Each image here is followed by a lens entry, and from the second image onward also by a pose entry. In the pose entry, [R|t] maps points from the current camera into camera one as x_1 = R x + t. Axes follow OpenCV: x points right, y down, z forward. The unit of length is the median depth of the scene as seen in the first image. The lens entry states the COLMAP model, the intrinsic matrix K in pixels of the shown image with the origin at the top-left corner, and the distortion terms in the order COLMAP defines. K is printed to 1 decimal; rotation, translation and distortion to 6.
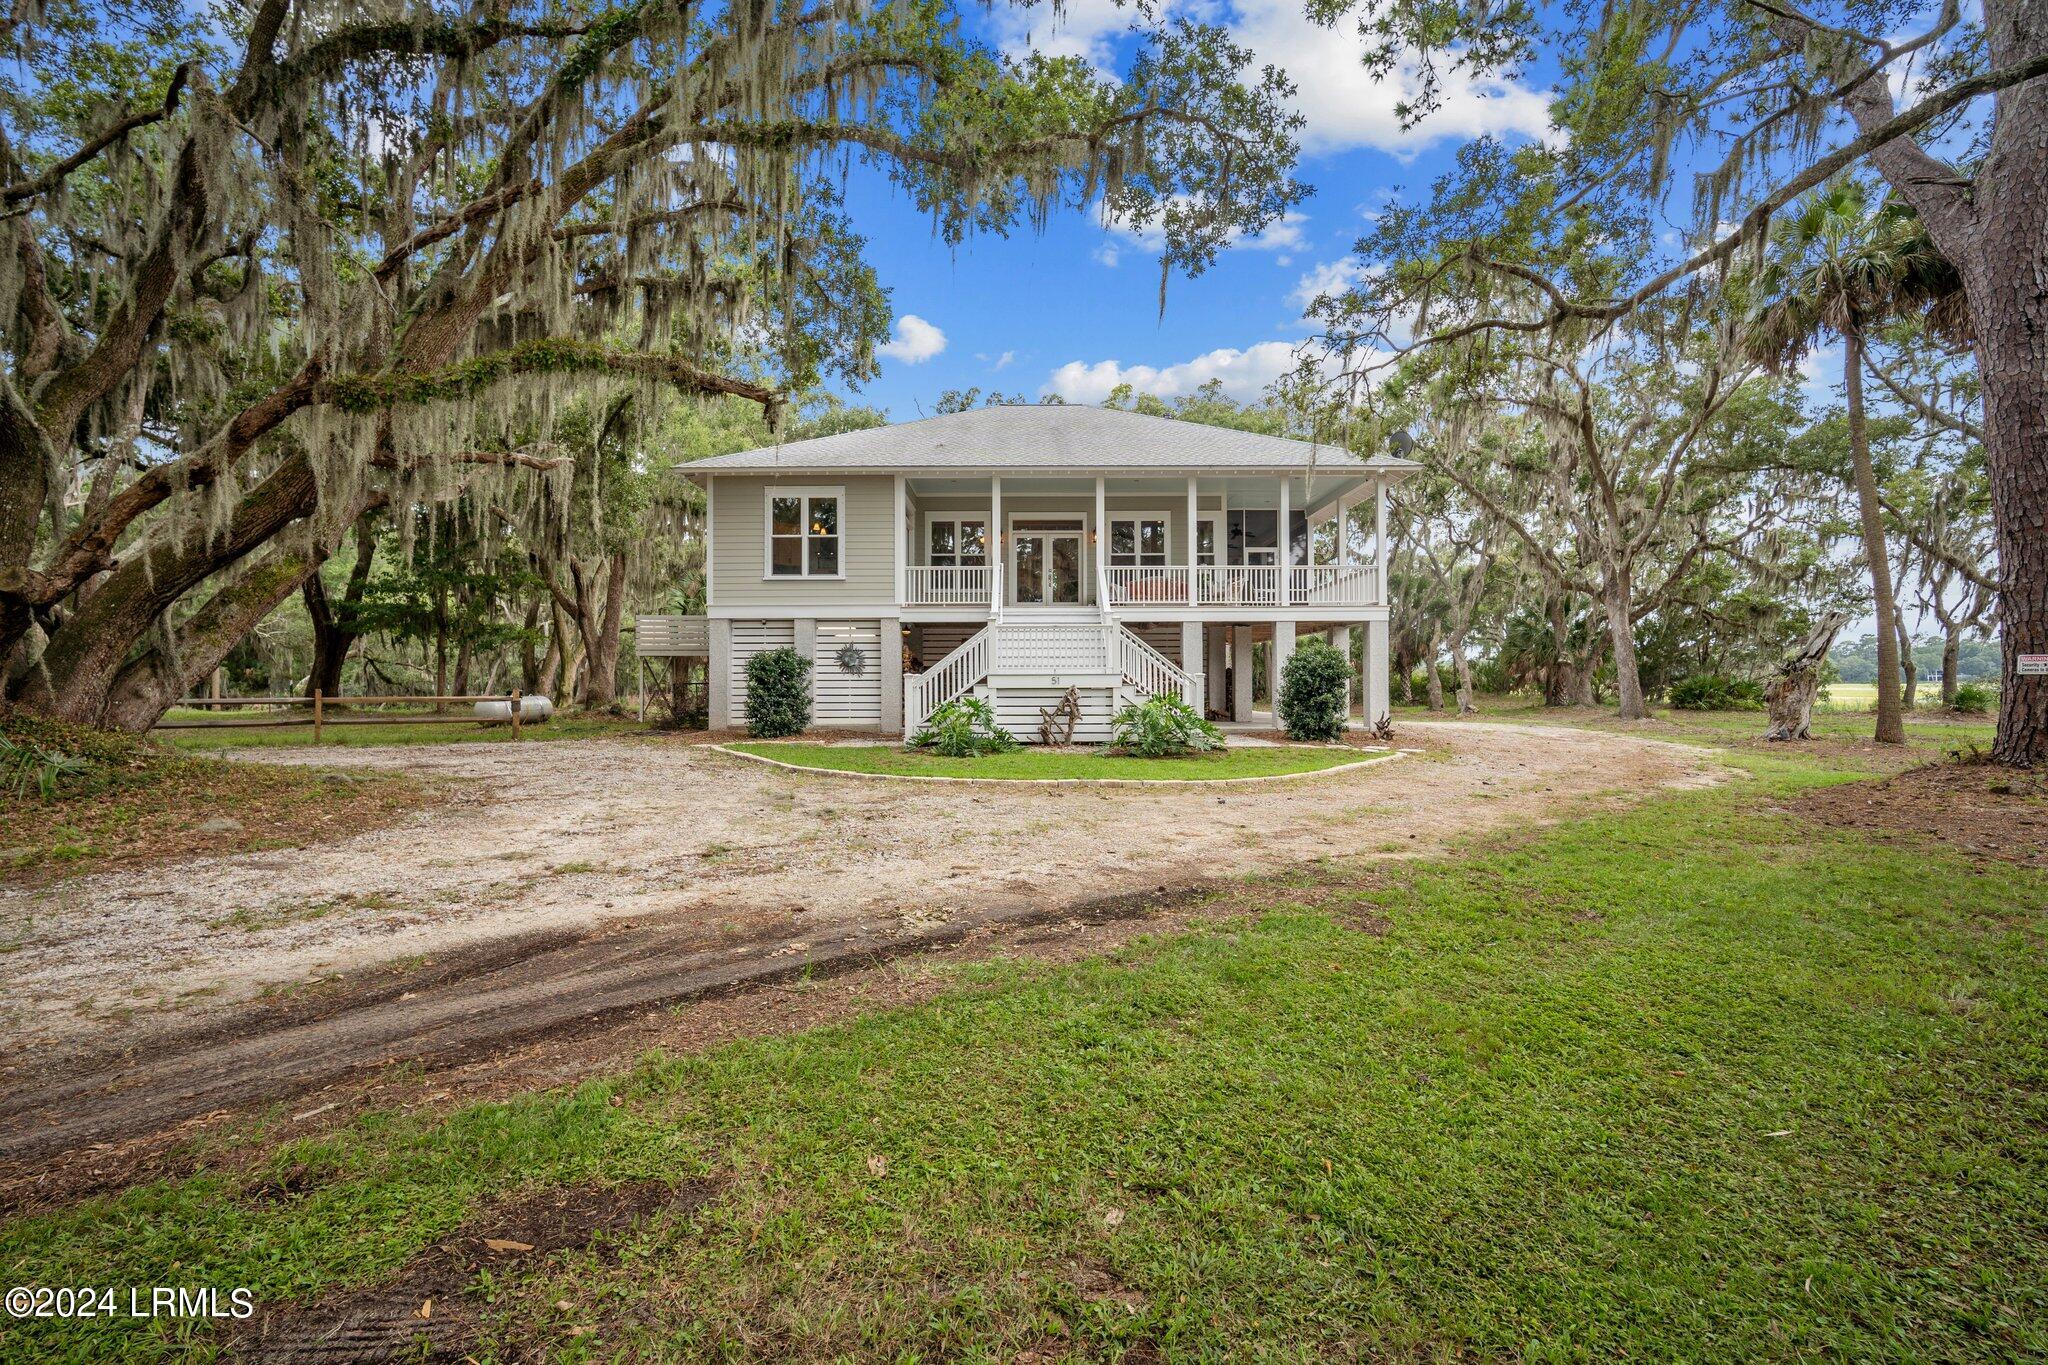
lens RADIAL K [[916.7, 0, 1022.2], [0, 916.7, 665.0], [0, 0, 1]] dist [-0.012485, 0.000901]
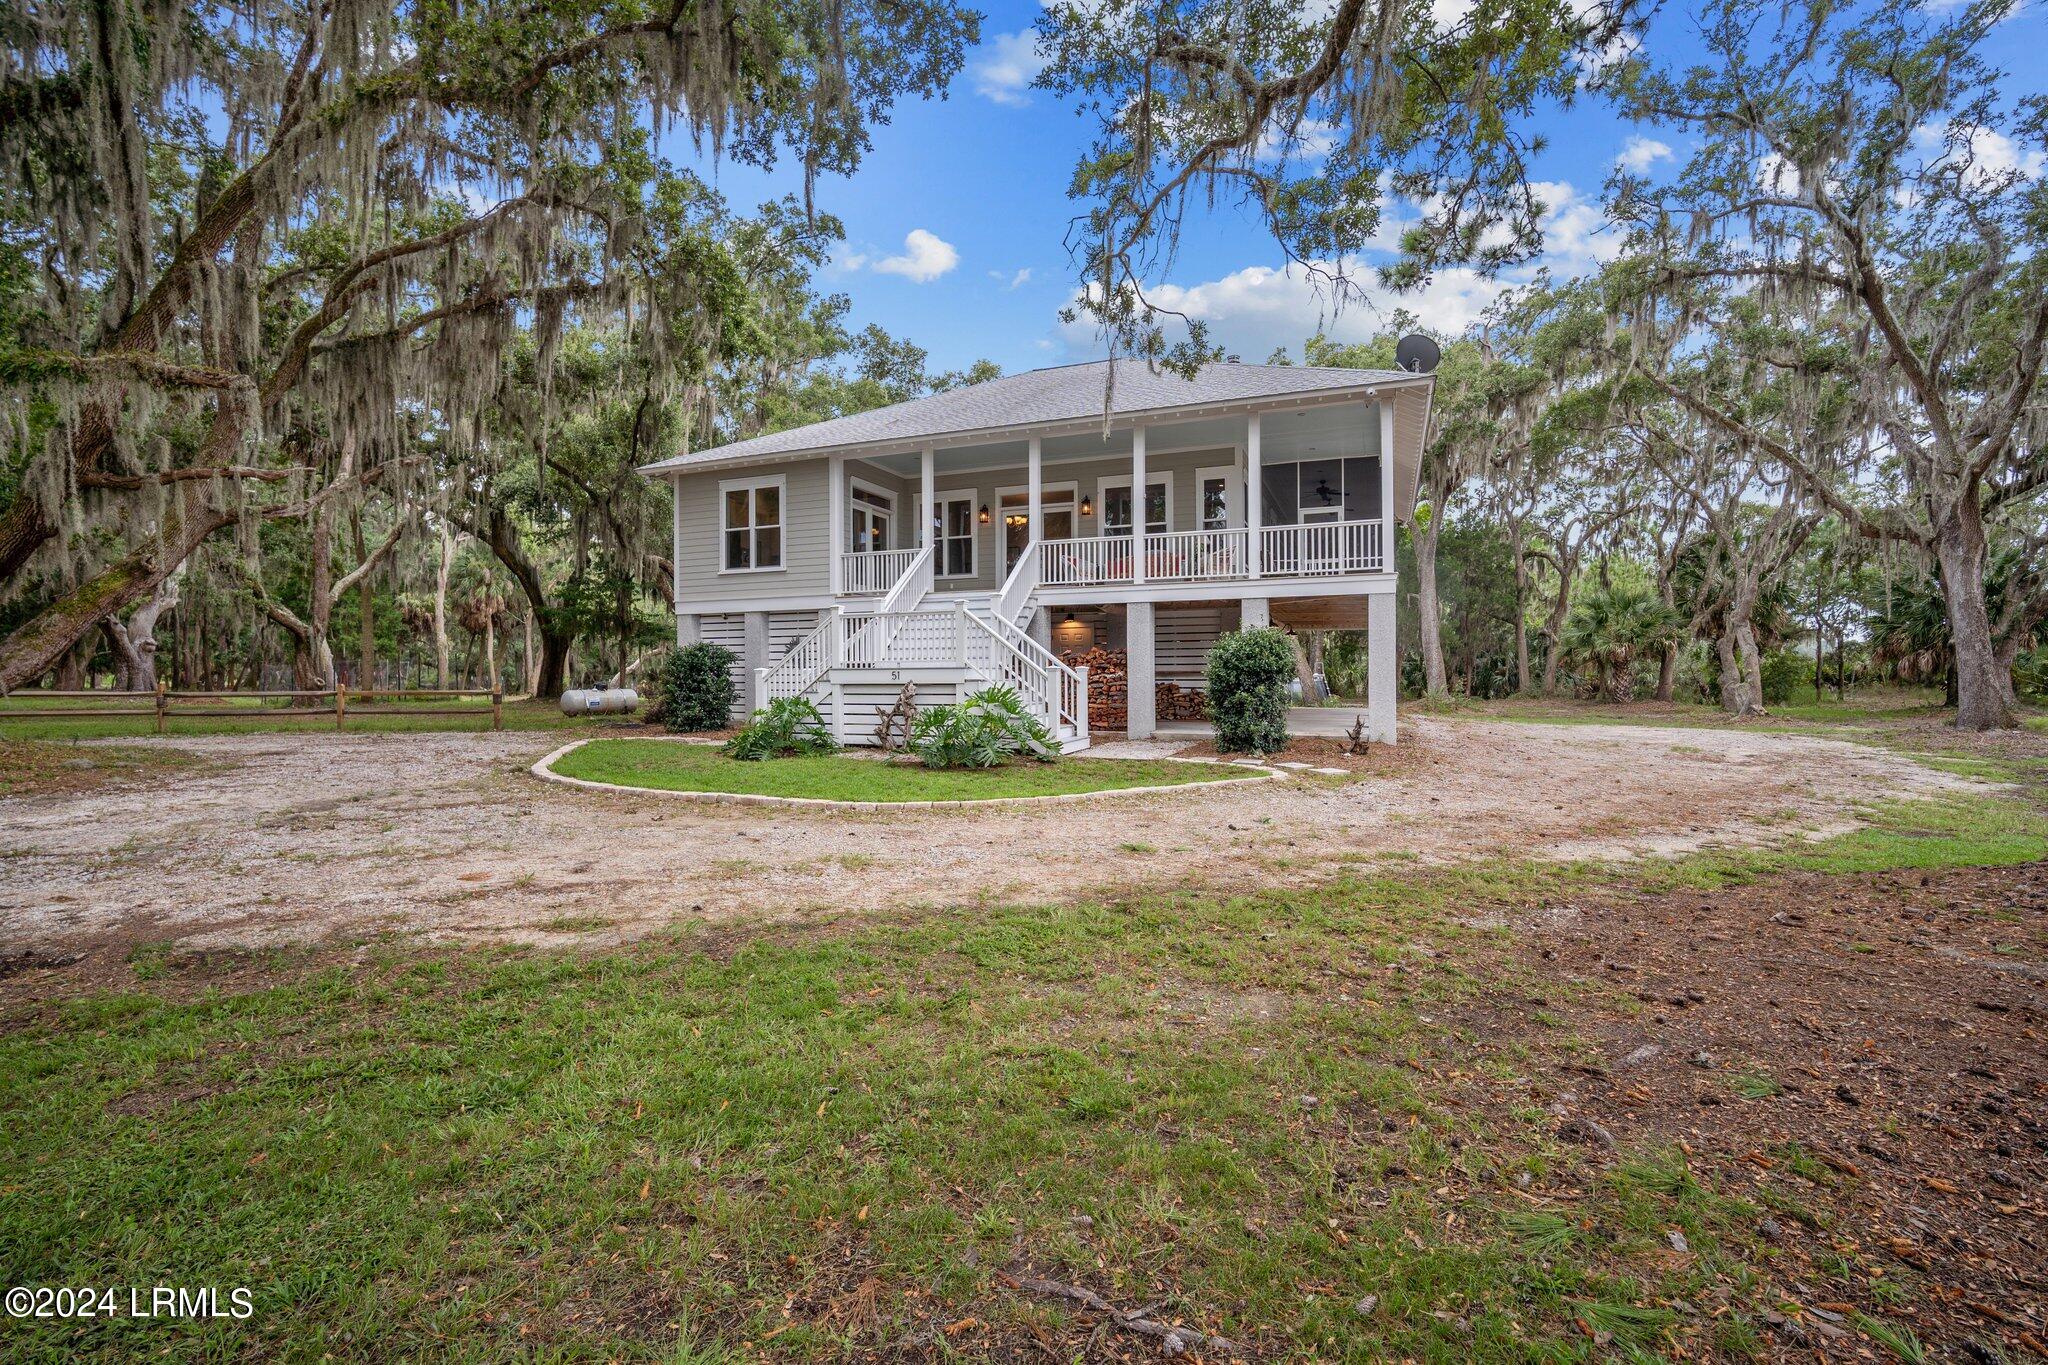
lens RADIAL K [[916.7, 0, 1022.2], [0, 916.7, 665.0], [0, 0, 1]] dist [-0.012485, 0.000901]
pose [[0.925564, -0.006627, -0.378533, 0.400240], [0.009885, 0.999929, 0.006665, 0.002249], [0.378462, -0.009911, 0.925564, 0.200966]]
